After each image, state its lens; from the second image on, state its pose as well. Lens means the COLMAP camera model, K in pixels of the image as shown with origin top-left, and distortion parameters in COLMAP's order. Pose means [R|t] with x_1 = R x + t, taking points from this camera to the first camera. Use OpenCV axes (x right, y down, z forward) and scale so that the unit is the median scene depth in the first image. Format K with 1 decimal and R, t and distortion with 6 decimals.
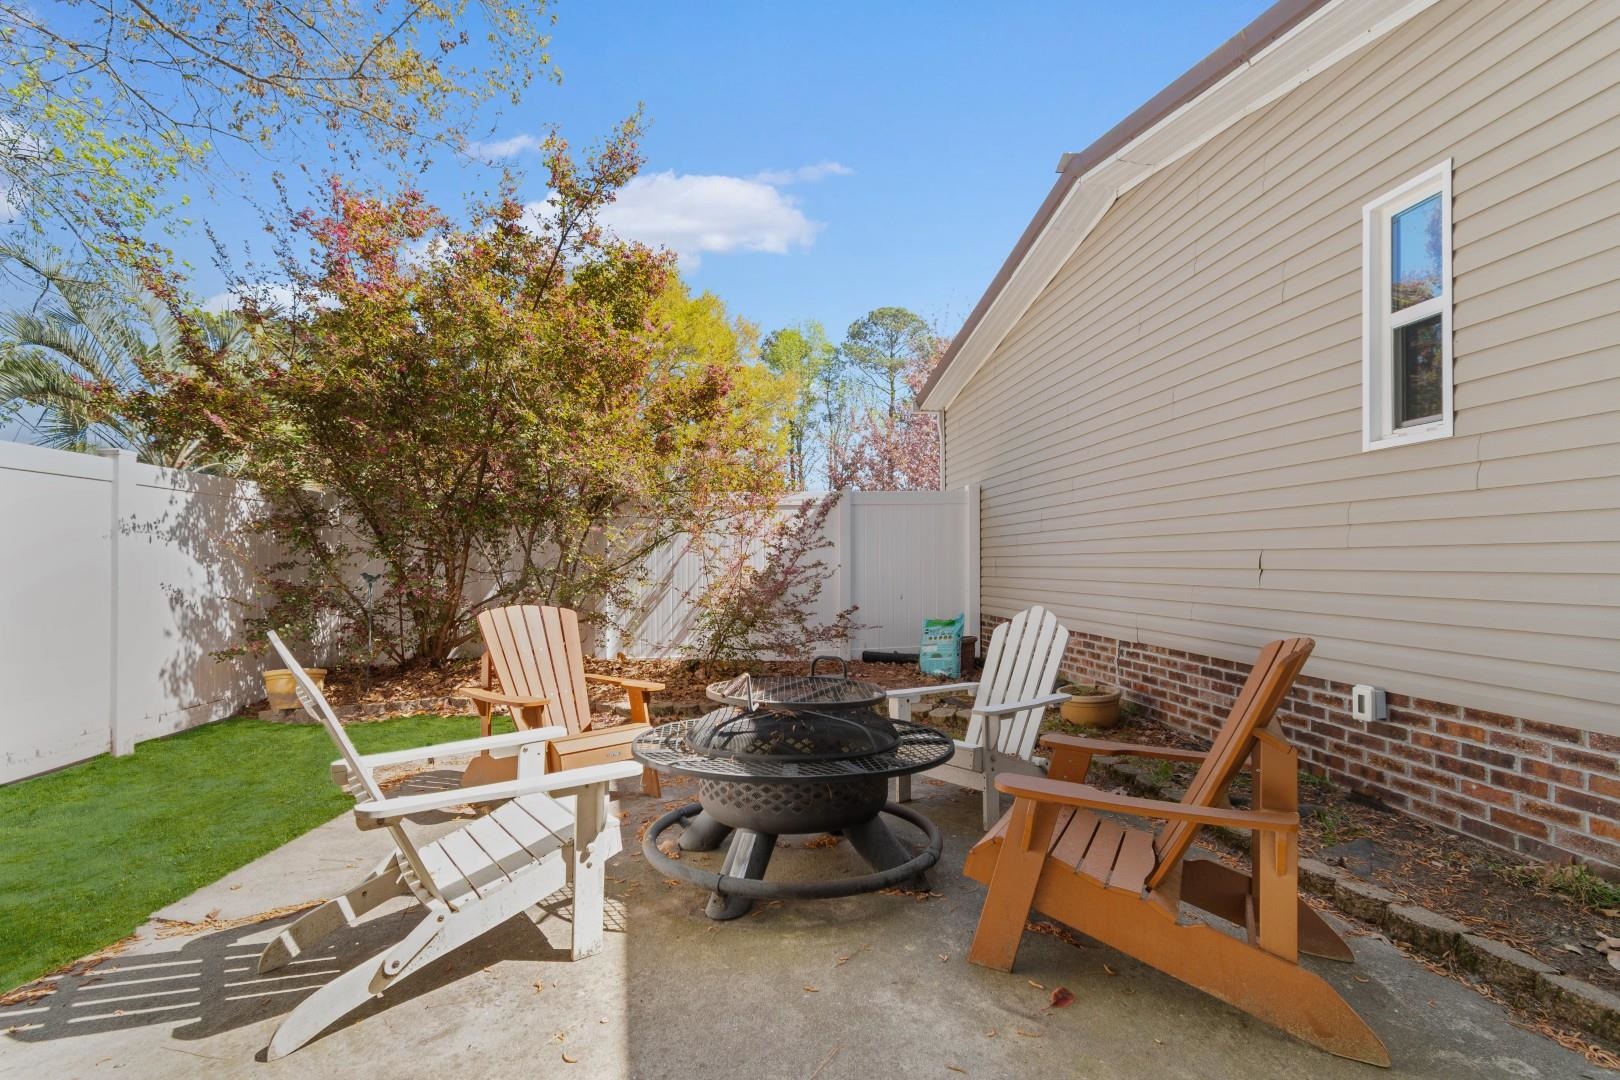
lens RADIAL K [[749.8, 0, 815.7], [0, 749.8, 554.1], [0, 0, 1]] dist [0.005147, 0.000340]
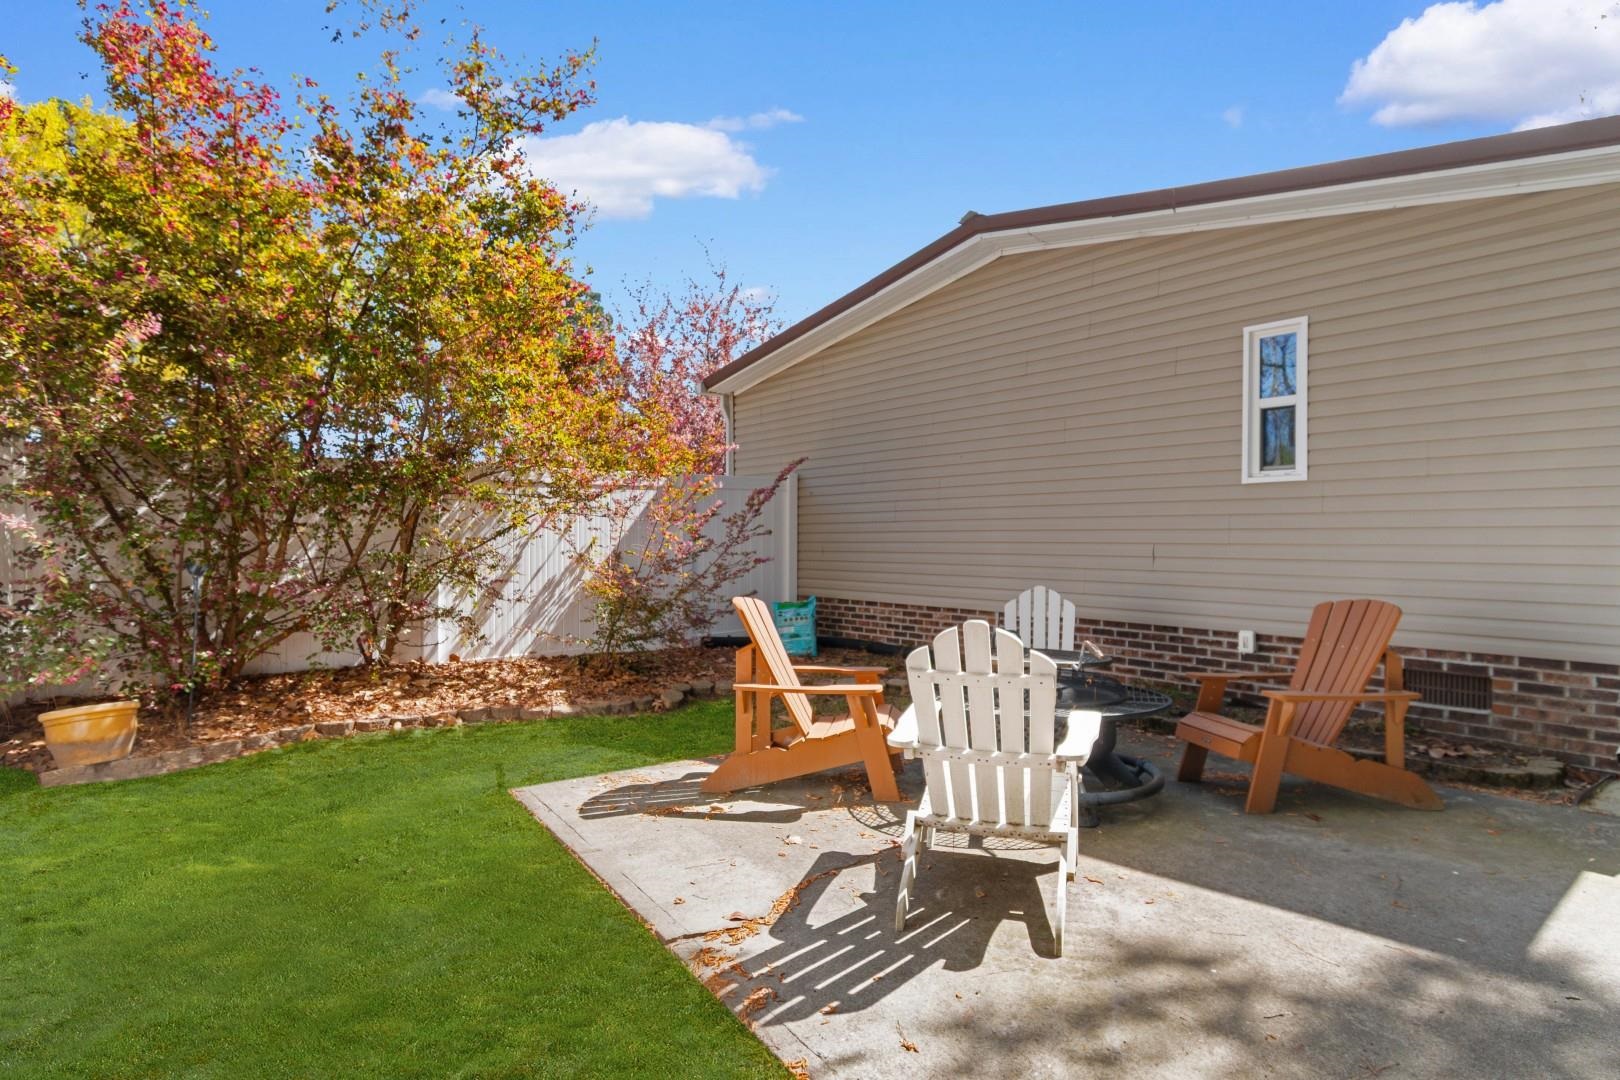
lens RADIAL K [[825.1, 0, 805.6], [0, 825.1, 539.6], [0, 0, 1]] dist [0.001923, 0.000566]
pose [[0.841406, 0.006532, 0.540364, -0.976672], [-0.012489, 0.999895, 0.007361, -0.019426], [-0.540259, -0.012942, 0.841399, 0.034695]]
